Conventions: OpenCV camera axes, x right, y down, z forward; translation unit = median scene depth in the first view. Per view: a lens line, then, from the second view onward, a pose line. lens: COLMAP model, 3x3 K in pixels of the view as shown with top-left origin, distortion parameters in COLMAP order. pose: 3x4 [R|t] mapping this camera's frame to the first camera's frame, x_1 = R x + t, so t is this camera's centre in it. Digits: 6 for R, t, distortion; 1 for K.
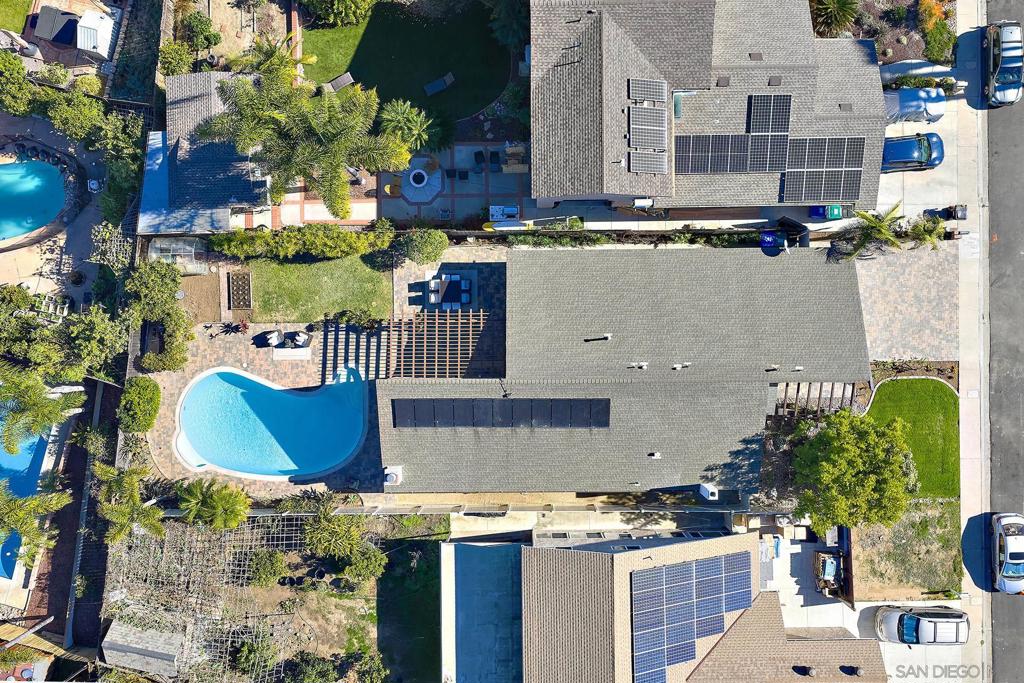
lens RADIAL K [[836.7, 0, 517.3], [0, 836.7, 340.6], [0, 0, 1]] dist [0.043304, -0.104428]
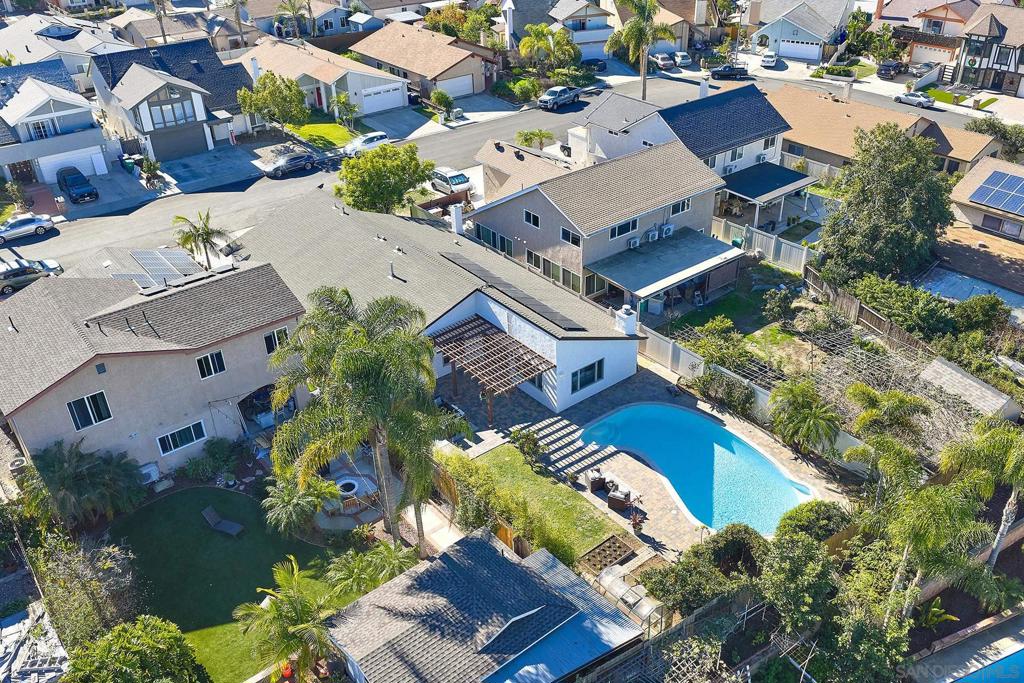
lens RADIAL K [[836.7, 0, 517.3], [0, 836.7, 340.6], [0, 0, 1]] dist [0.043304, -0.104428]
pose [[-0.625434, -0.395597, 0.672559, -0.689890], [0.779896, -0.343872, 0.522985, -0.430374], [0.024383, 0.851619, 0.523594, 0.462292]]
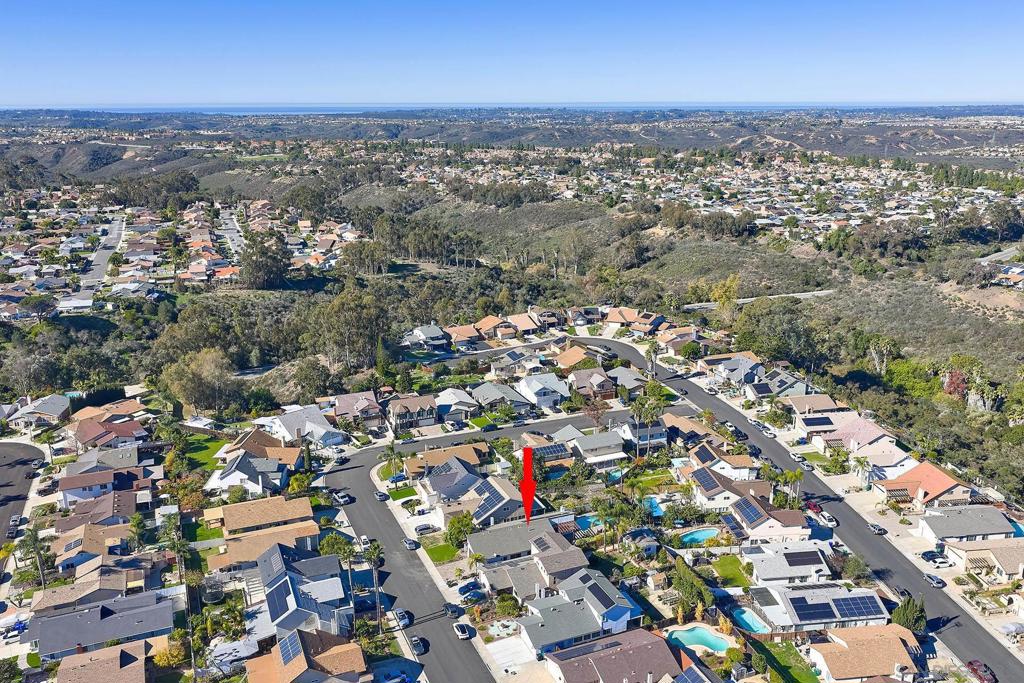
lens RADIAL K [[836.7, 0, 517.3], [0, 836.7, 340.6], [0, 0, 1]] dist [0.043304, -0.104428]
pose [[-0.921724, 0.115475, -0.370256, 1.407802], [-0.387702, -0.248365, 0.887695, -3.032515], [0.010548, 0.961759, 0.273694, -0.892945]]
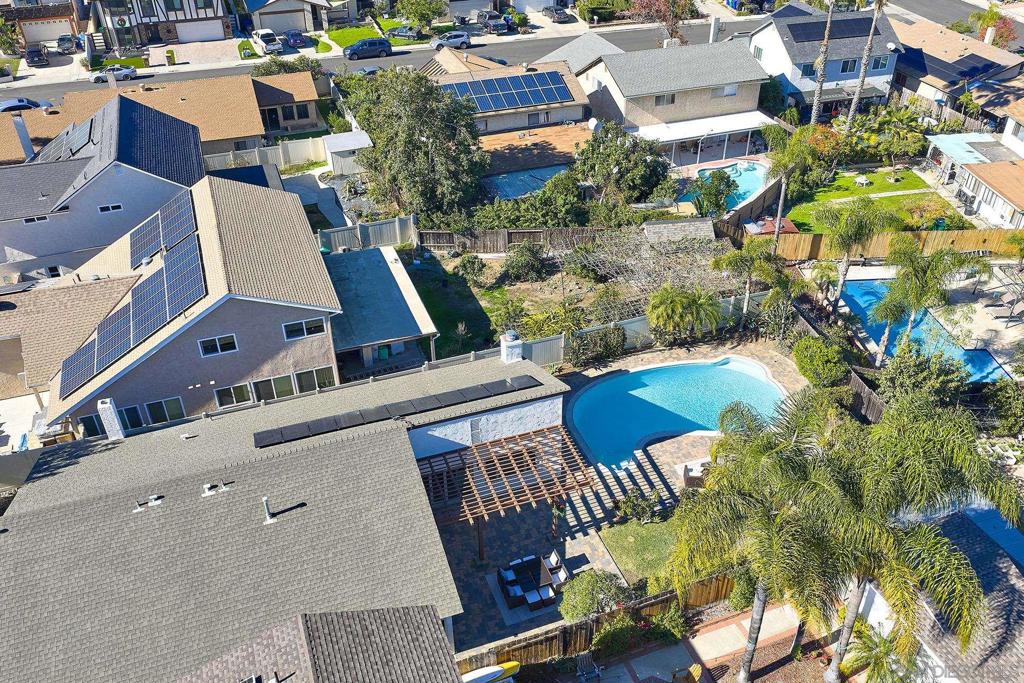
lens RADIAL K [[836.7, 0, 517.3], [0, 836.7, 340.6], [0, 0, 1]] dist [0.043304, -0.104428]
pose [[-0.939216, 0.204446, -0.275818, 0.072605], [-0.343246, -0.541647, 0.767333, -0.449927], [0.007482, 0.815365, 0.578899, 0.467378]]
